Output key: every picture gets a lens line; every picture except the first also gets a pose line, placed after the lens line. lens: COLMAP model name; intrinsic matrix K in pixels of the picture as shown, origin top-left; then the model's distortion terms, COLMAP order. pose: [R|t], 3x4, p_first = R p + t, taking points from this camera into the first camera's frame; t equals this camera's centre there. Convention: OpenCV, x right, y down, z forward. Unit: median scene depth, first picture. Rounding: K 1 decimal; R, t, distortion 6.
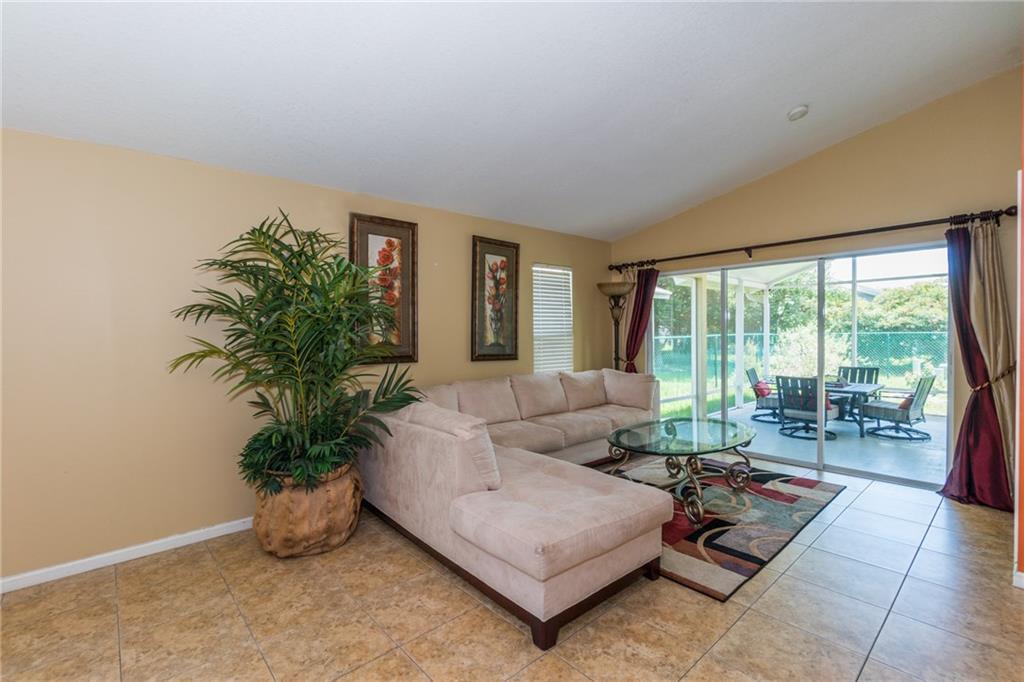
lens RADIAL K [[444.9, 0, 512.0], [0, 444.9, 341.0], [0, 0, 1]] dist [0.009945, -0.000005]
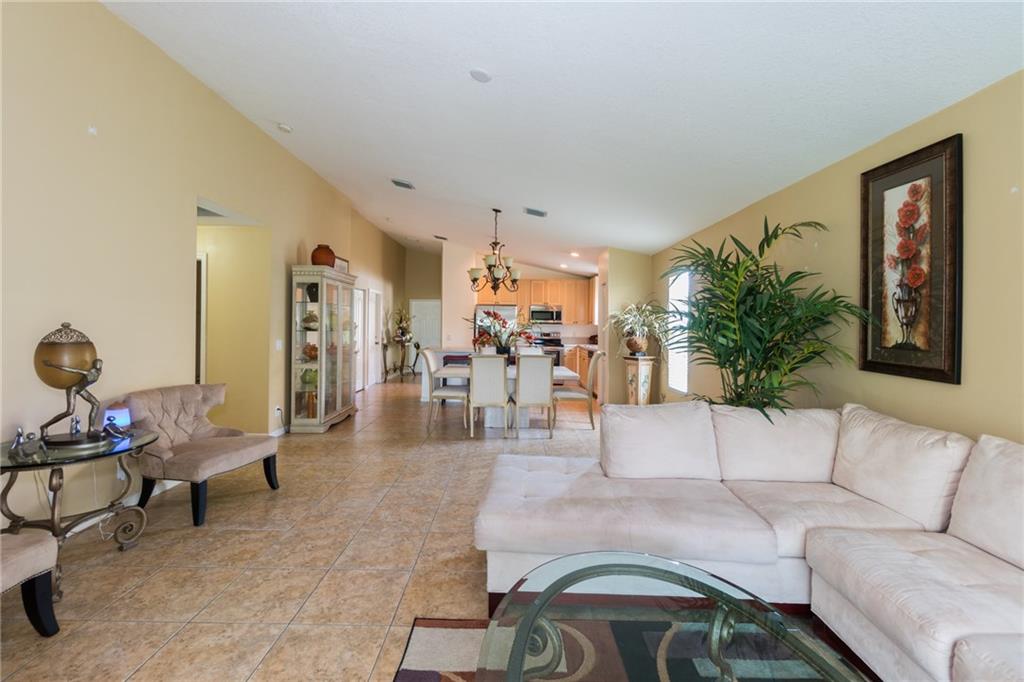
lens RADIAL K [[452.4, 0, 509.8], [0, 452.4, 318.8], [0, 0, 1]] dist [-0.000147, -0.000093]
pose [[-0.659874, -0.018417, -0.751151, 0.665068], [-0.025884, 0.999663, -0.001771, -0.019673], [0.750931, 0.018274, -0.660128, 1.102772]]
